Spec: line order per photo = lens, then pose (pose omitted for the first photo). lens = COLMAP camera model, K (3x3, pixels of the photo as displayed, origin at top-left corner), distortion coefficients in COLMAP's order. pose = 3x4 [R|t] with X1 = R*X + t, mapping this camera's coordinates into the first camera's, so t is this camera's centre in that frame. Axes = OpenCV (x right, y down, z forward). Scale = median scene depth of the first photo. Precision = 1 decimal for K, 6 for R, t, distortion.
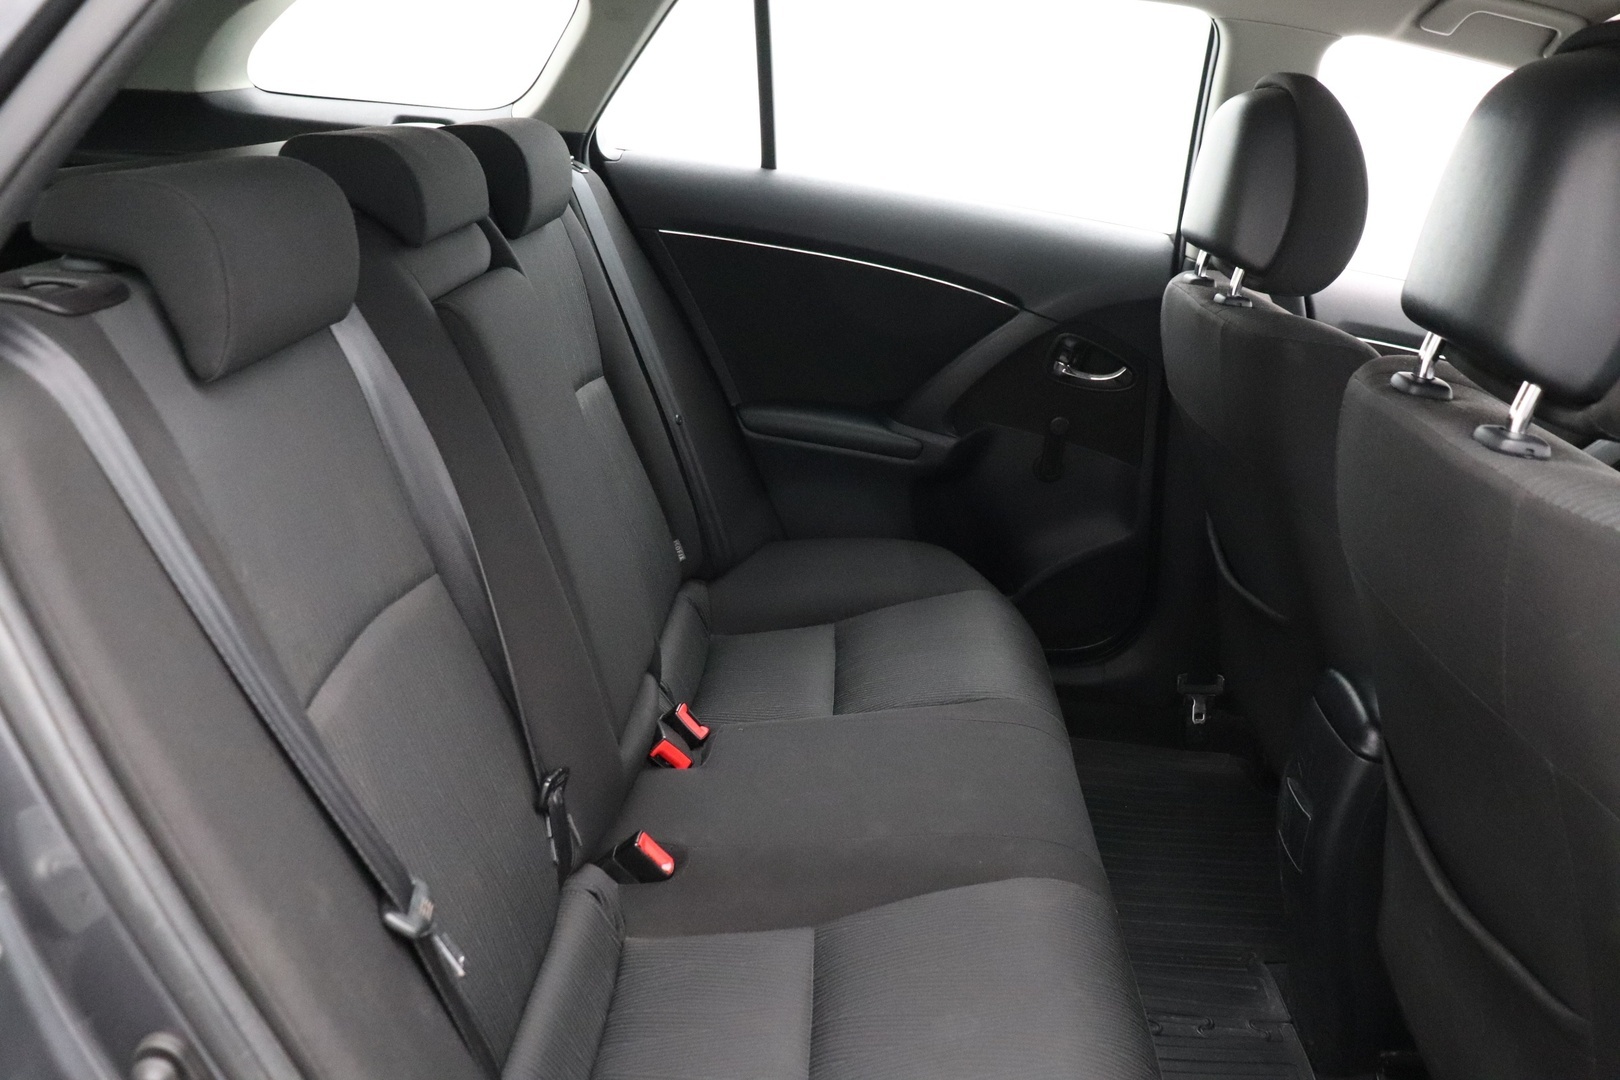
lens RADIAL K [[1333.1, 0, 810.0], [0, 1333.1, 540.0], [0, 0, 1]] dist [-0.181805, 0.164249]
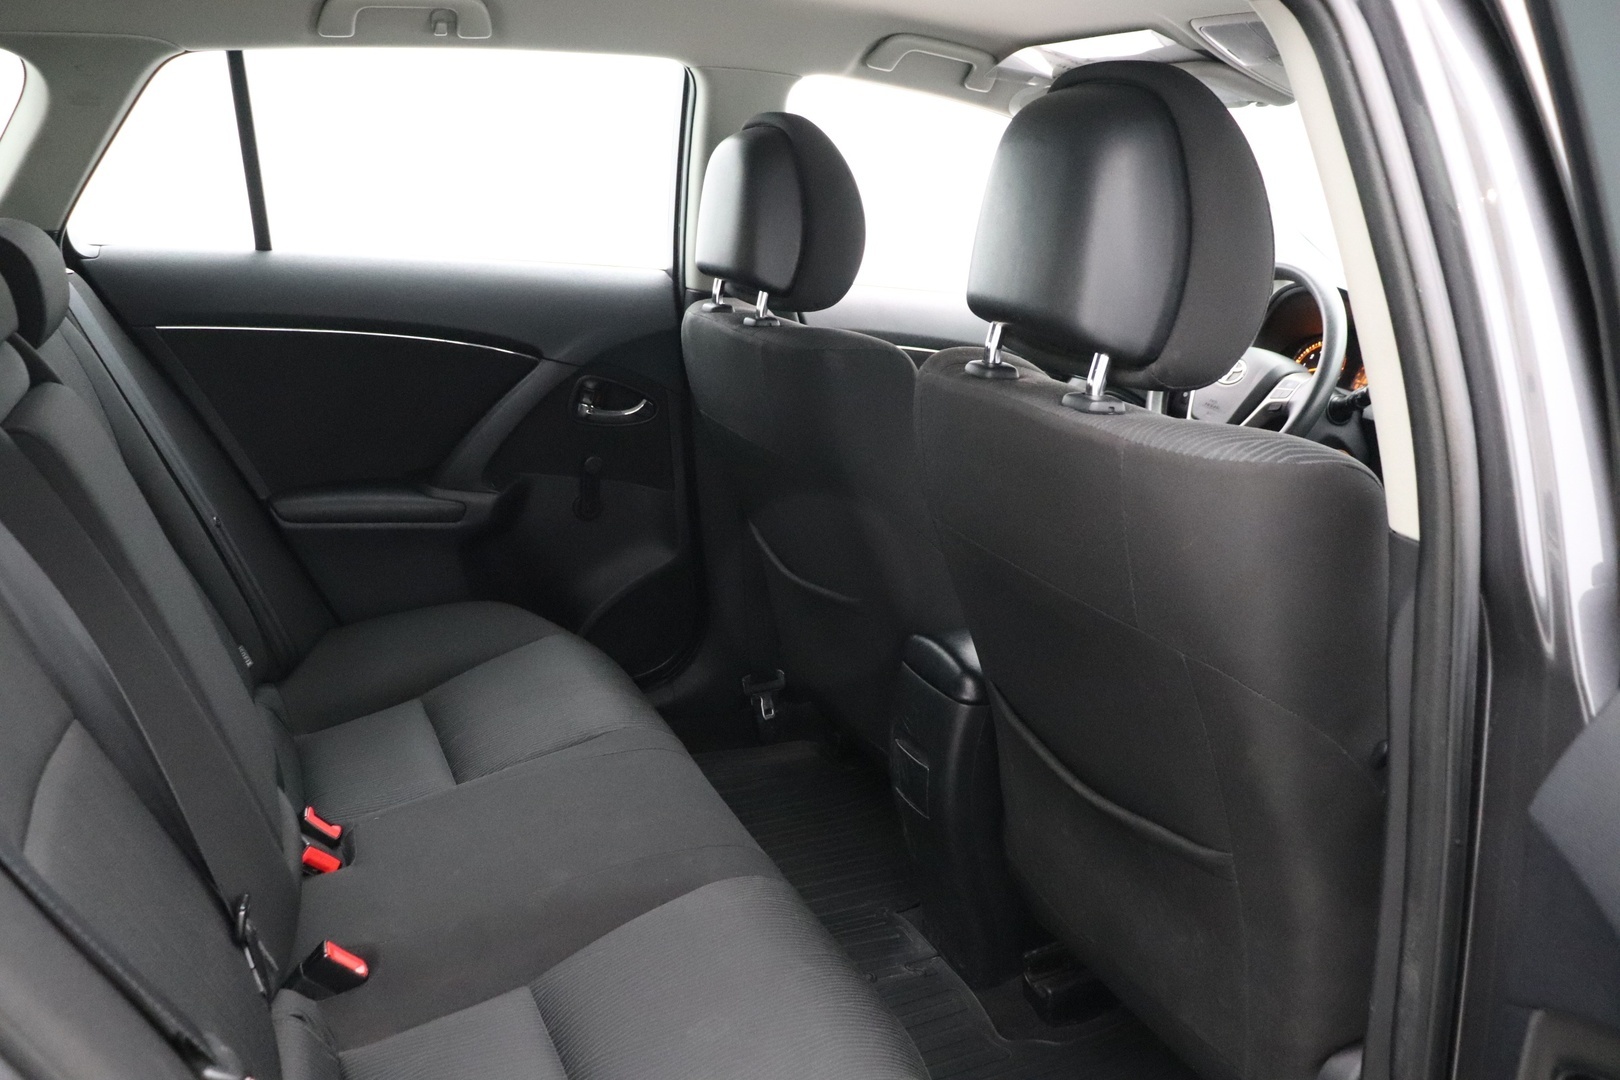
lens RADIAL K [[1333.1, 0, 810.0], [0, 1333.1, 540.0], [0, 0, 1]] dist [-0.181805, 0.164249]
pose [[0.898025, -0.175224, 0.403544, -0.111643], [0.188725, 0.982009, 0.006423, -0.004245], [-0.397410, 0.070391, 0.914938, -0.015080]]
